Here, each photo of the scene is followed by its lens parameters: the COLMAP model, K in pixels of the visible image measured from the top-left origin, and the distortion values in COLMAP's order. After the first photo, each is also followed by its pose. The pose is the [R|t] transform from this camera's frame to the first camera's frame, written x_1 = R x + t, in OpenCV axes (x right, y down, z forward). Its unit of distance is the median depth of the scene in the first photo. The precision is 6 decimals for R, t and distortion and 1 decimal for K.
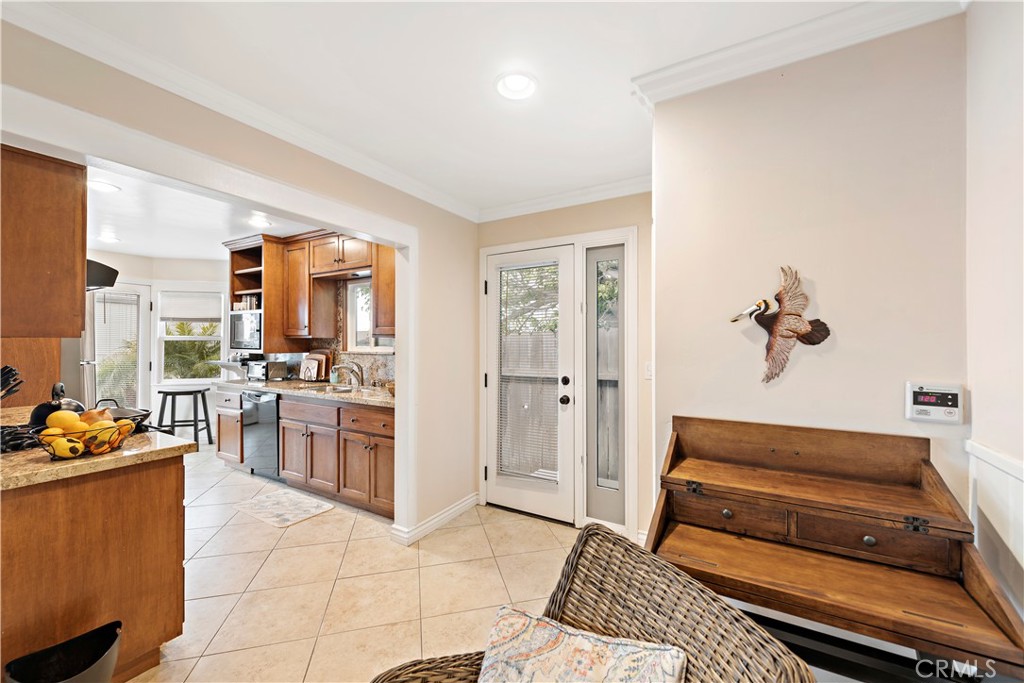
lens RADIAL K [[399.7, 0, 513.1], [0, 399.7, 342.9], [0, 0, 1]] dist [0.014771, -0.004000]
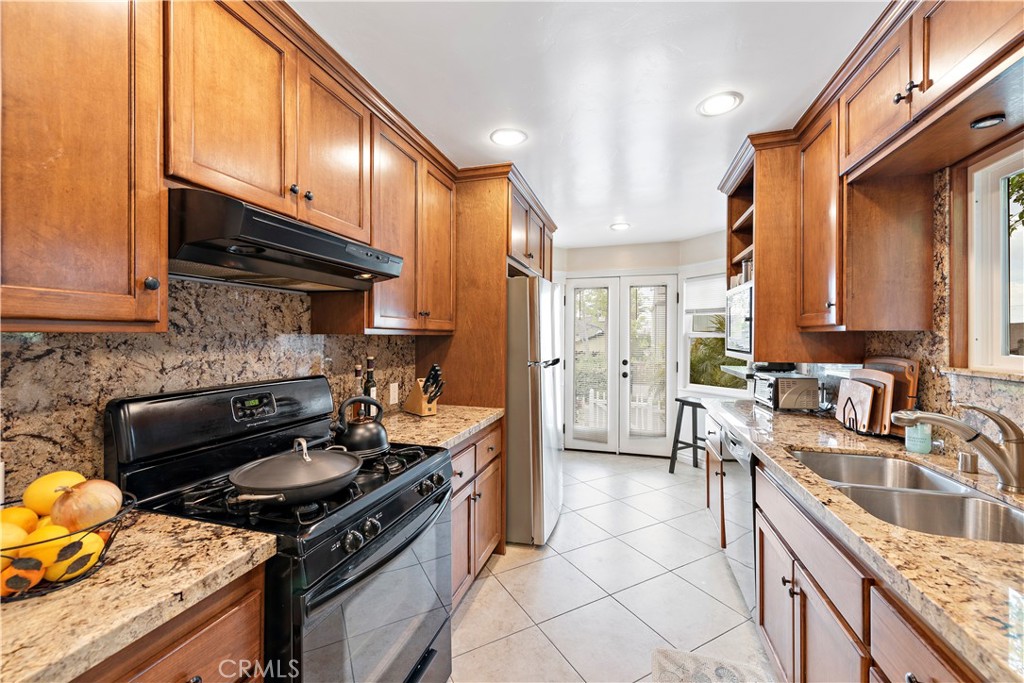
lens RADIAL K [[409.1, 0, 510.2], [0, 409.1, 336.3], [0, 0, 1]] dist [0.014442, -0.000585]
pose [[0.249423, -0.003828, -0.968387, -0.167379], [-0.004230, 0.999978, -0.005042, -0.003108], [0.968385, 0.005354, 0.249402, 0.531948]]
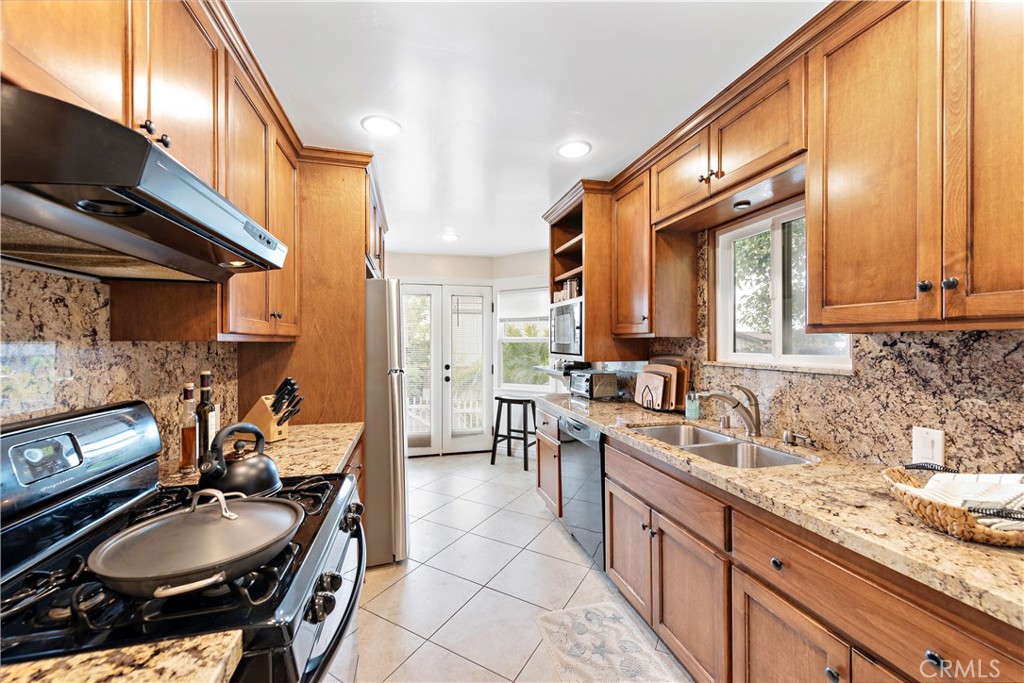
lens RADIAL K [[399.7, 0, 513.1], [0, 399.7, 342.9], [0, 0, 1]] dist [0.014771, -0.004000]
pose [[0.713503, -0.005630, -0.700629, -0.234201], [0.004647, 0.999984, -0.003303, -0.003170], [0.700636, -0.000900, 0.713518, 0.430074]]
